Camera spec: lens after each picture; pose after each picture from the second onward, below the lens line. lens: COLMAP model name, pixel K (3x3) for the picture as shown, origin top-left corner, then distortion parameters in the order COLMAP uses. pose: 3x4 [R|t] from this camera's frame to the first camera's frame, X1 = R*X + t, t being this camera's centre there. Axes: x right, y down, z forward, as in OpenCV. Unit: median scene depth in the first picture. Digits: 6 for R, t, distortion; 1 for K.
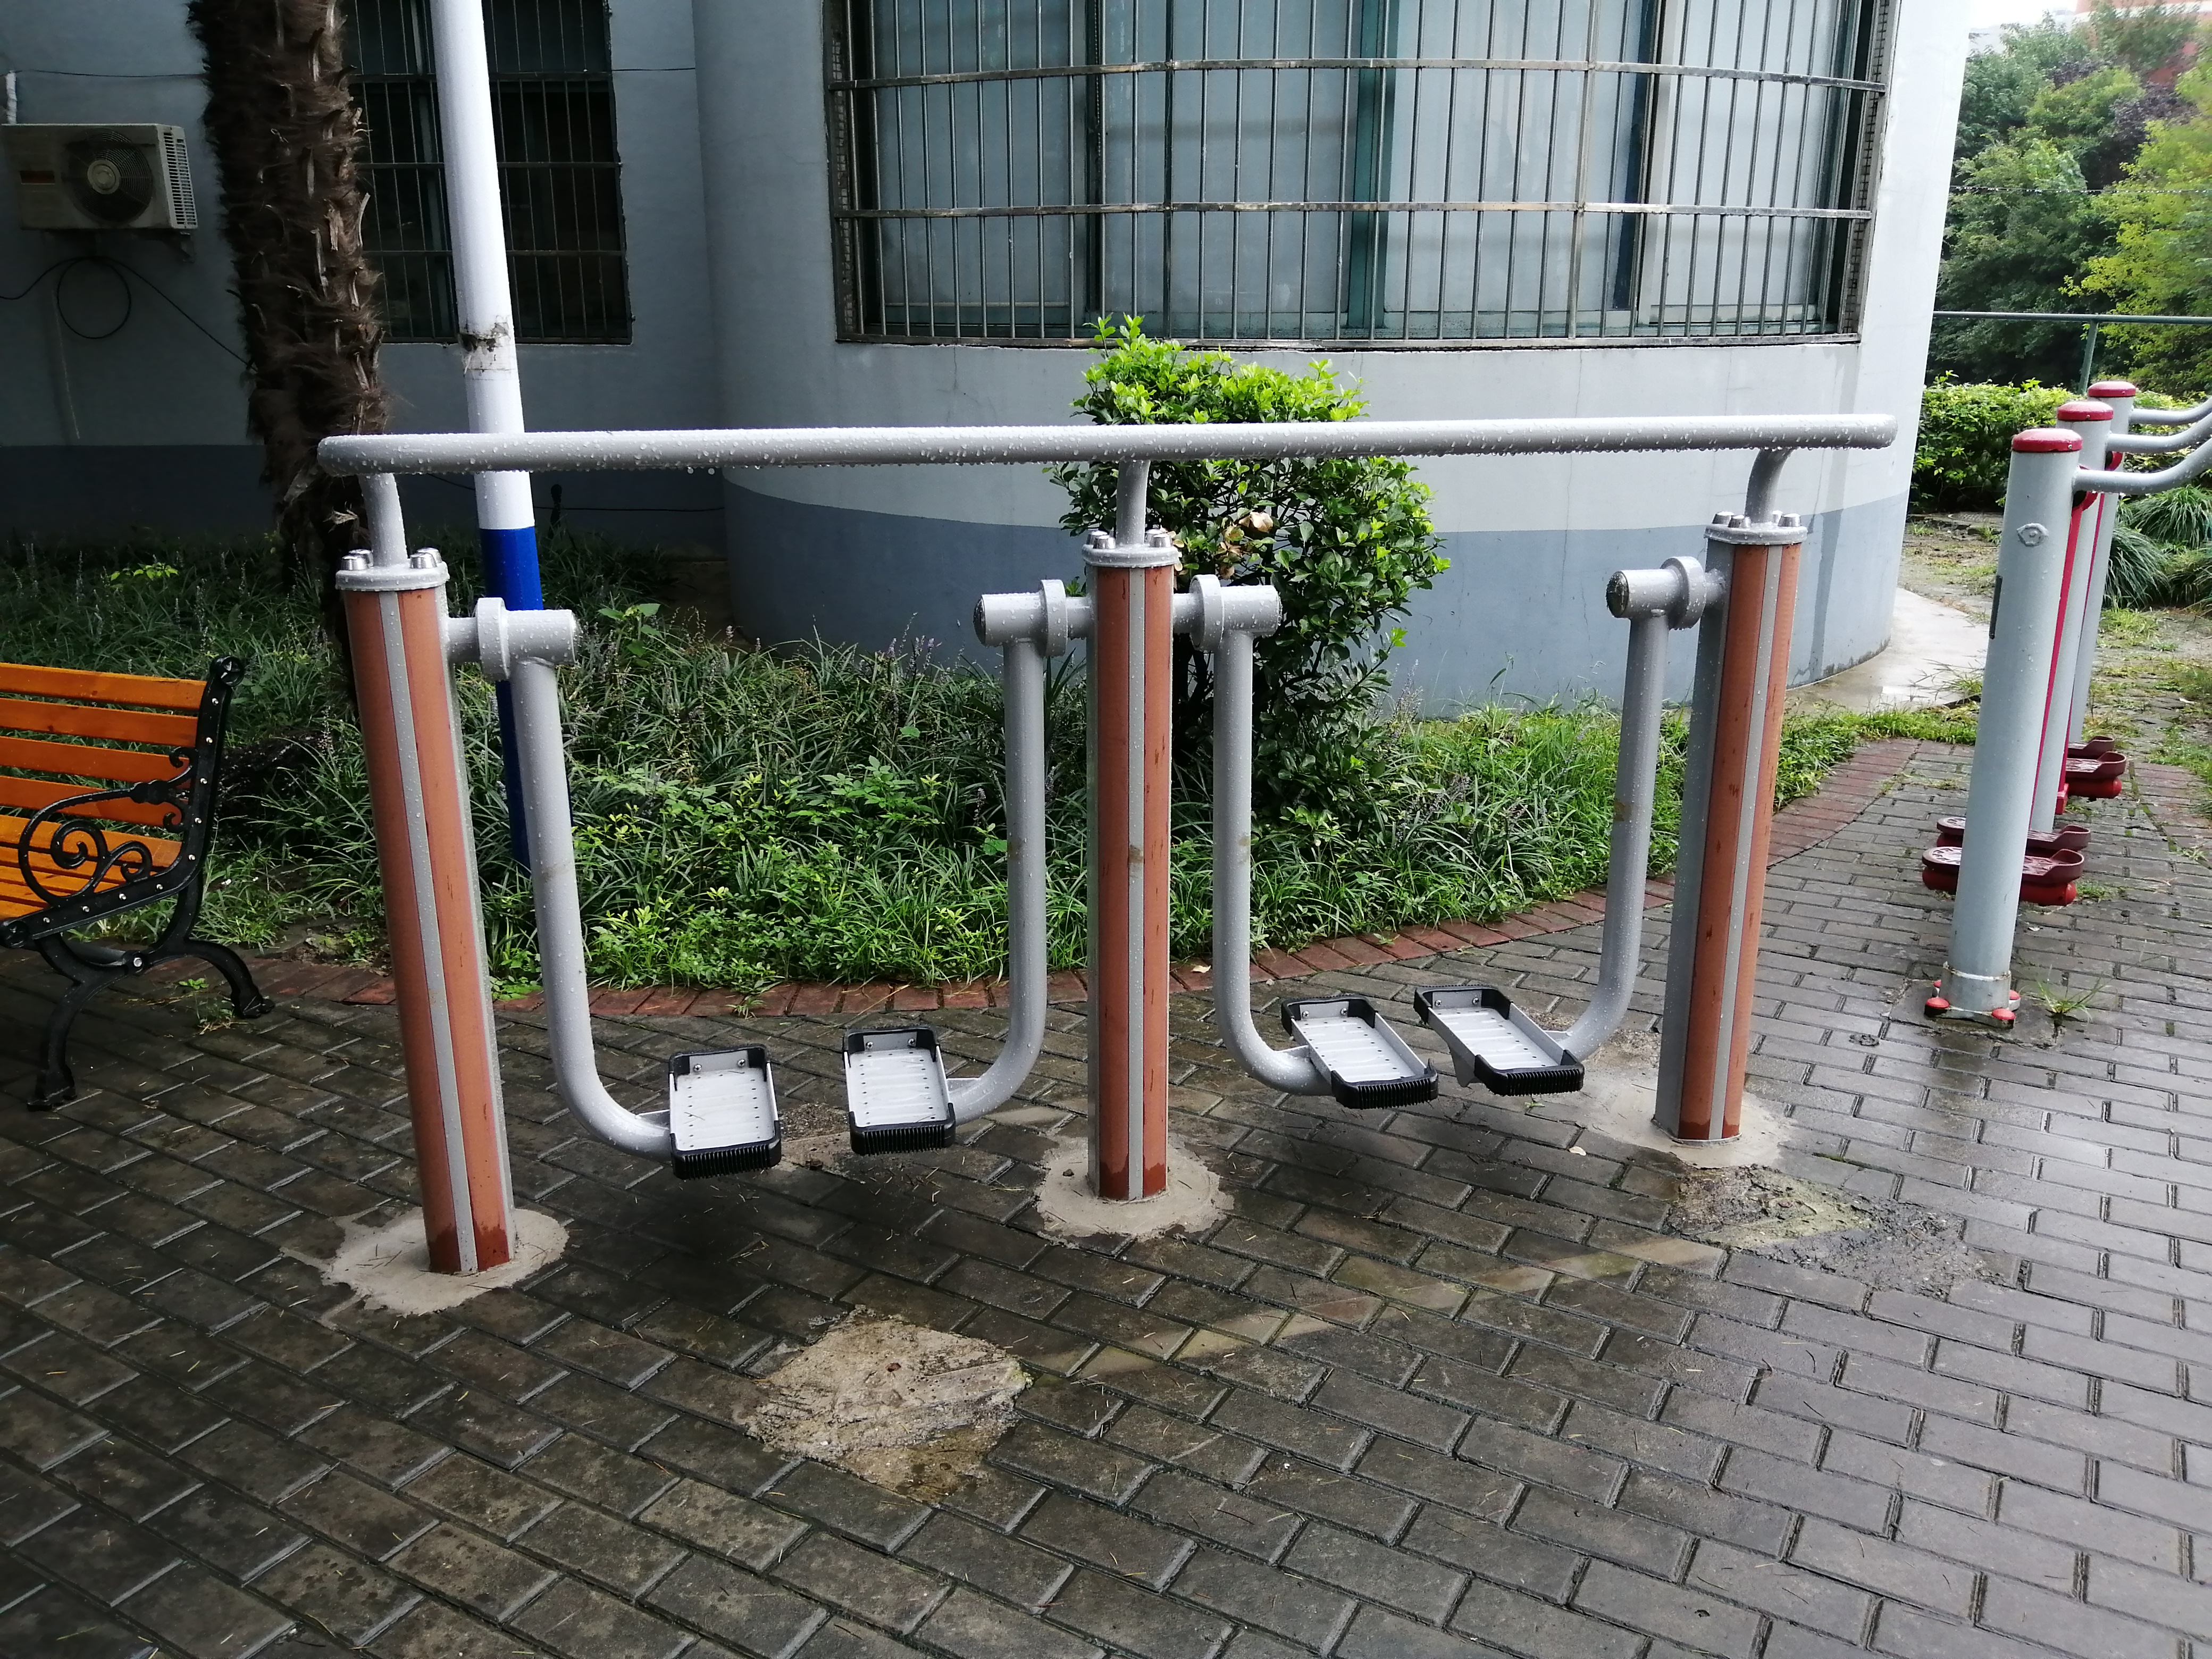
lens RADIAL K [[1749.6, 0, 1106.0], [0, 1749.6, 829.5], [0, 0, 1]] dist [0.050255, -0.092130]
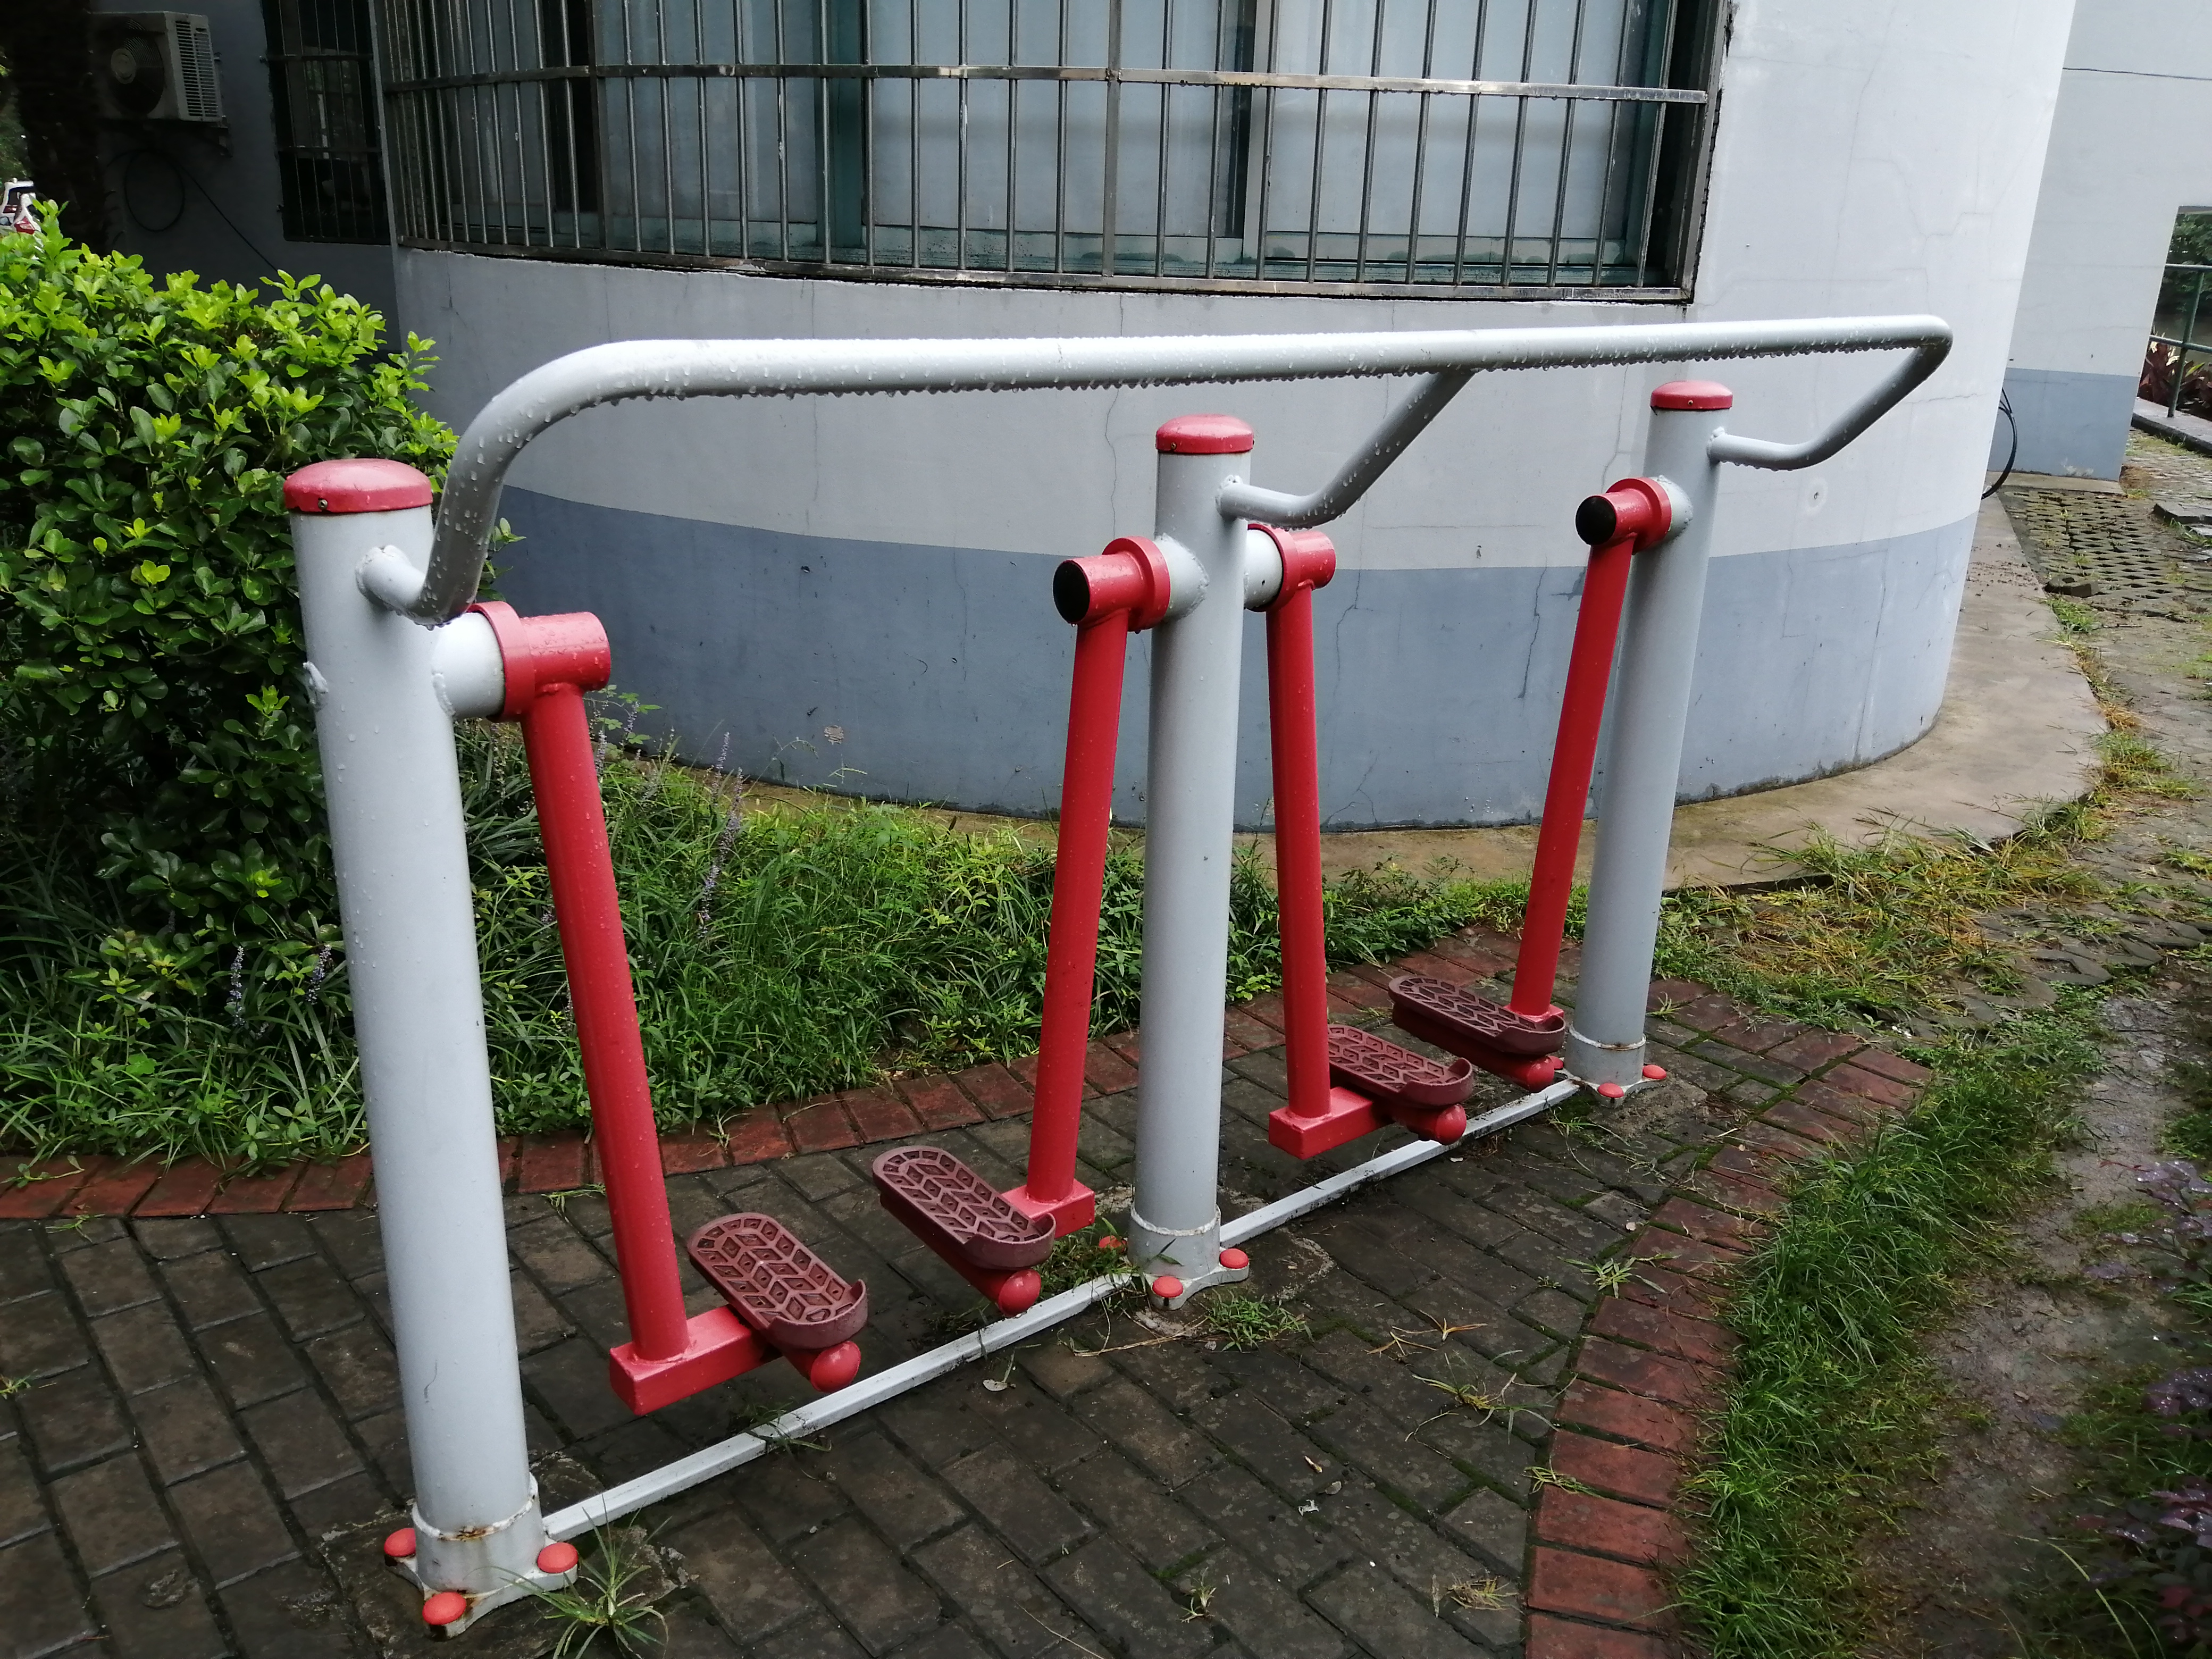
lens RADIAL K [[1749.6, 0, 1106.0], [0, 1749.6, 829.5], [0, 0, 1]] dist [0.050255, -0.092130]
pose [[0.933908, 0.141481, -0.328328, 0.481634], [-0.130115, 0.989890, 0.056452, -0.099747], [0.332995, -0.010001, 0.942875, 0.339530]]
